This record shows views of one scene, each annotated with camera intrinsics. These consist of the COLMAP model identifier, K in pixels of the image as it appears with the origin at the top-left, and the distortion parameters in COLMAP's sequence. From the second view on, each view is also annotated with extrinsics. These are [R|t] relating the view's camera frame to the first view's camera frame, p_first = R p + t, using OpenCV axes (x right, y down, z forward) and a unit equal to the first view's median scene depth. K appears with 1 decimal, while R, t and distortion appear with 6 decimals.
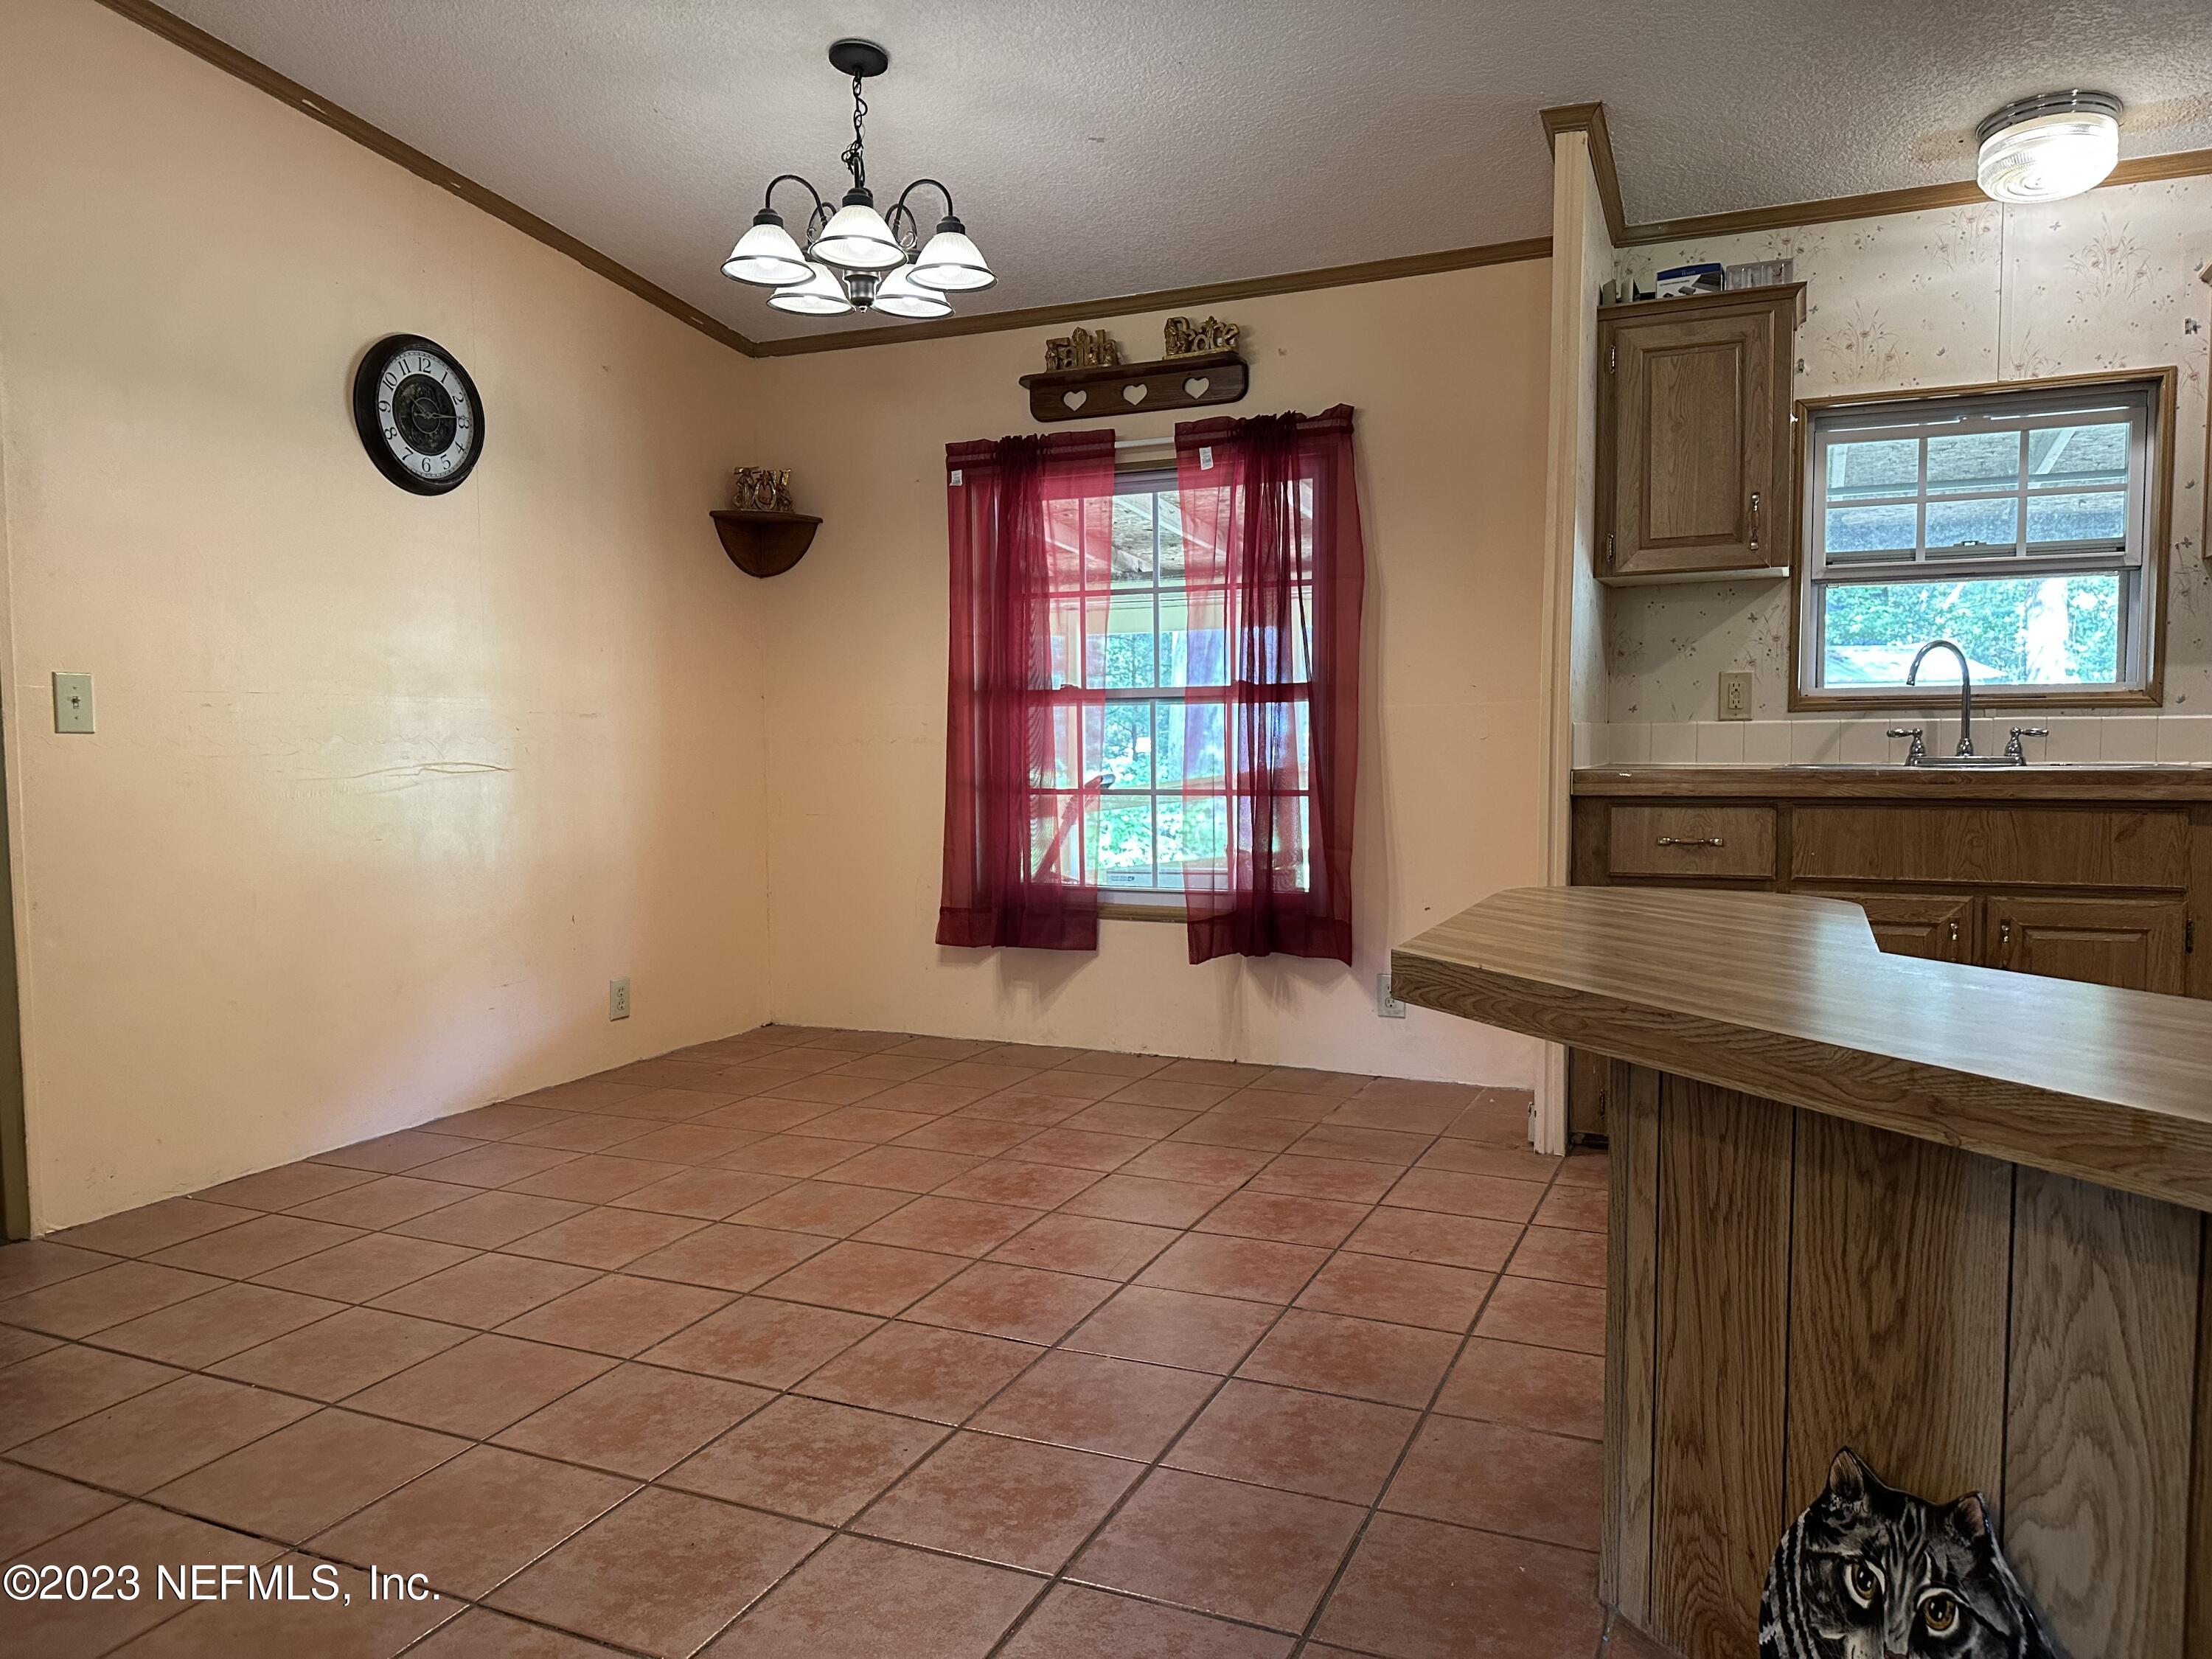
lens RADIAL K [[1530.5, 0, 1090.9], [0, 1530.5, 832.5], [0, 0, 1]] dist [0.087919, -0.100261]
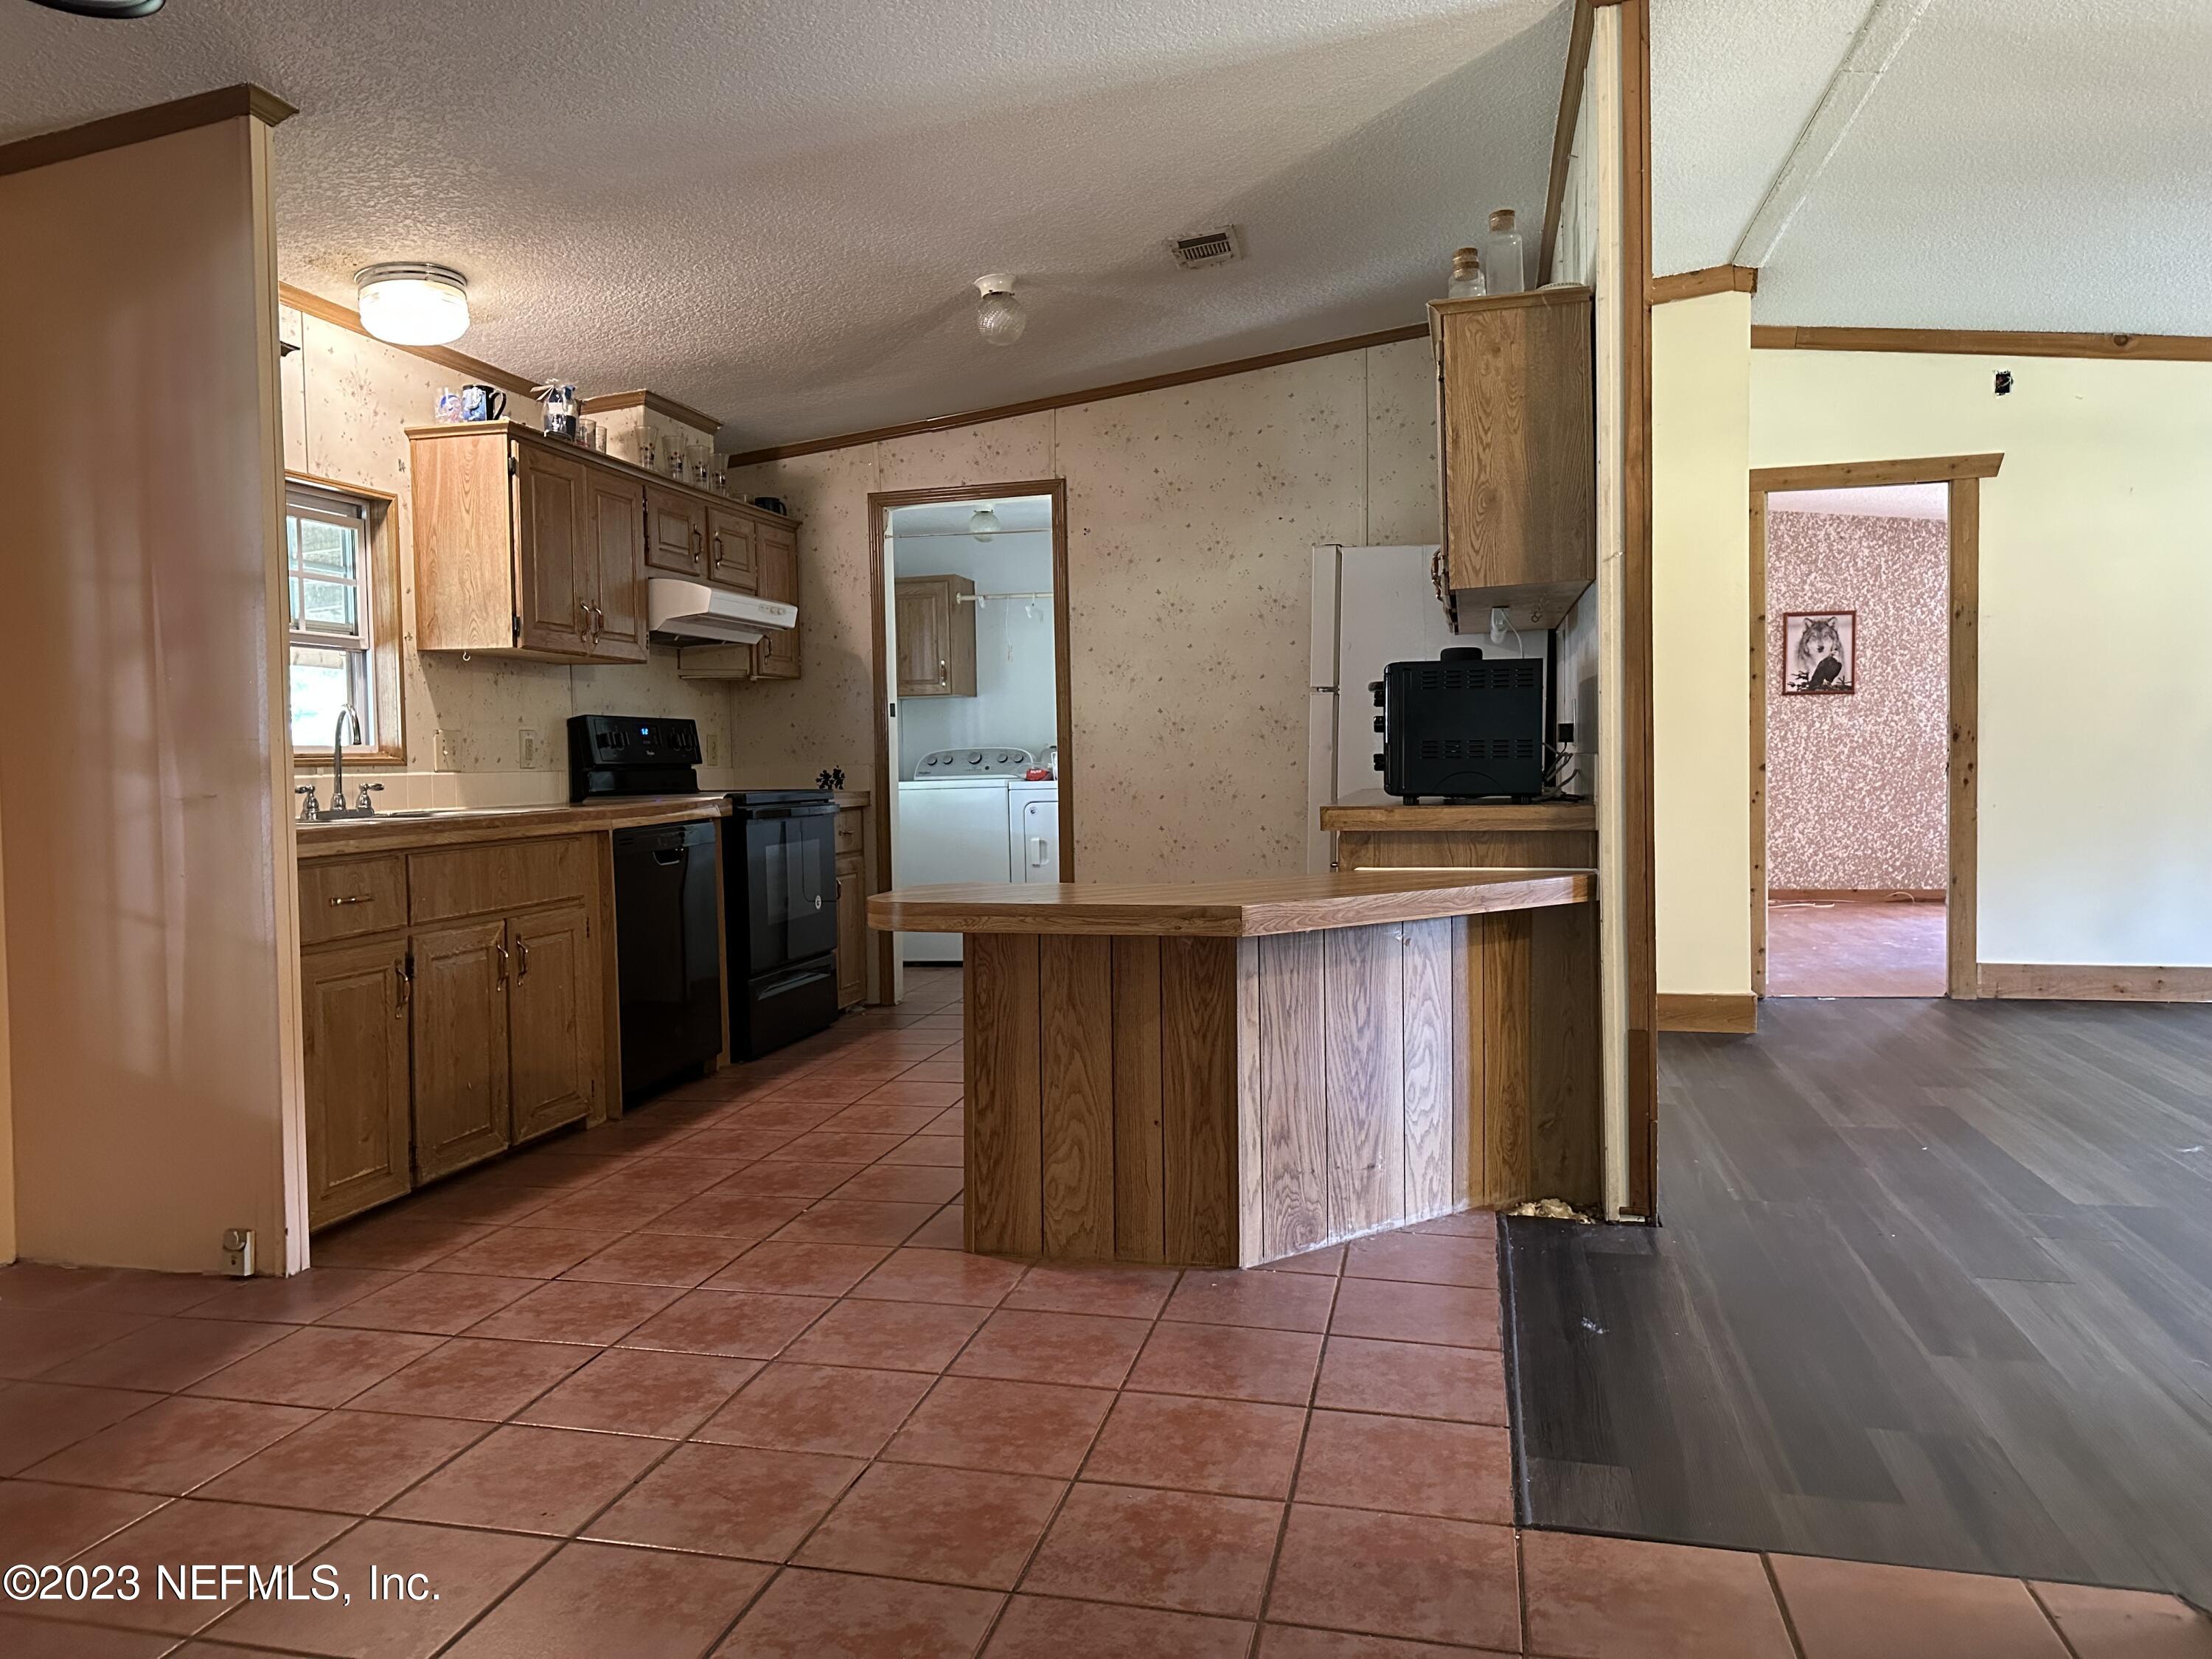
lens RADIAL K [[1544.2, 0, 1106.0], [0, 1544.2, 815.8], [0, 0, 1]] dist [0.163981, -0.307885]
pose [[-0.201976, -0.024865, 0.979075, -0.721830], [0.084614, 0.995497, 0.042738, -0.052282], [-0.975729, 0.091476, -0.198962, 0.779478]]
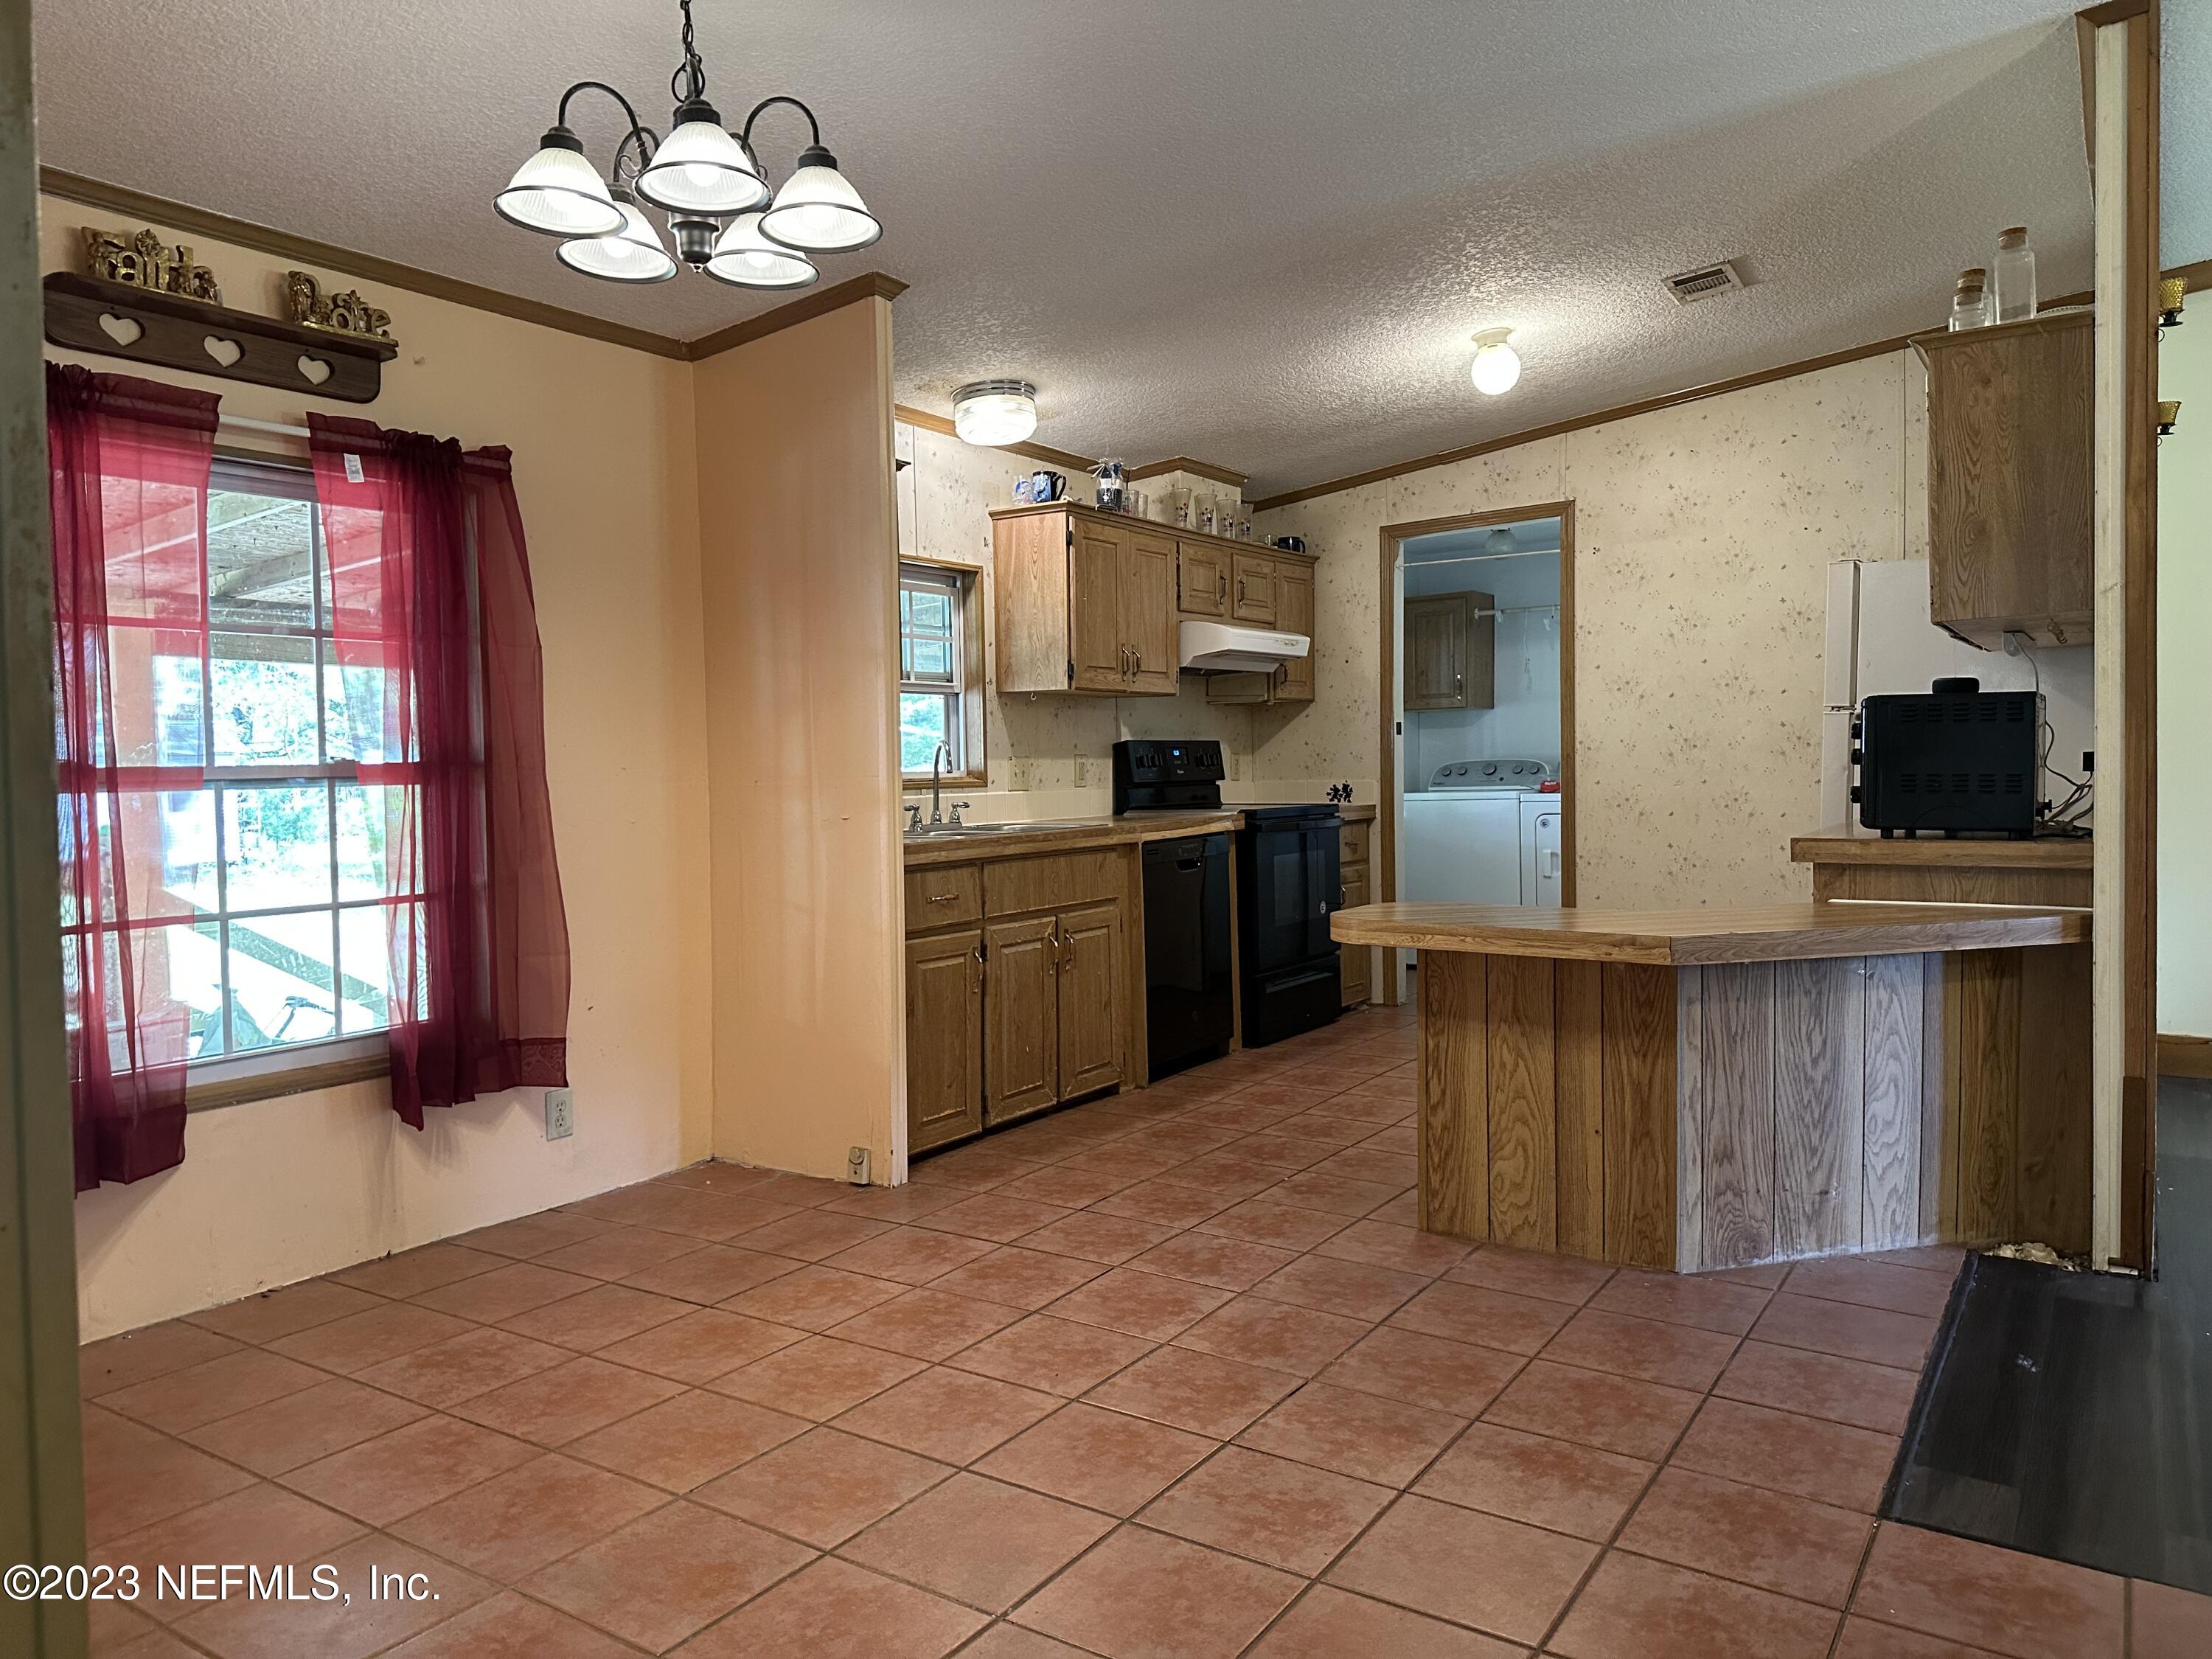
lens RADIAL K [[1538.4, 0, 1085.8], [0, 1538.4, 824.5], [0, 0, 1]] dist [0.121662, -0.208644]
pose [[0.161469, -0.034664, 0.986269, -0.868203], [0.082502, 0.996359, 0.021512, -0.074923], [-0.983423, 0.077895, 0.163741, 0.725062]]
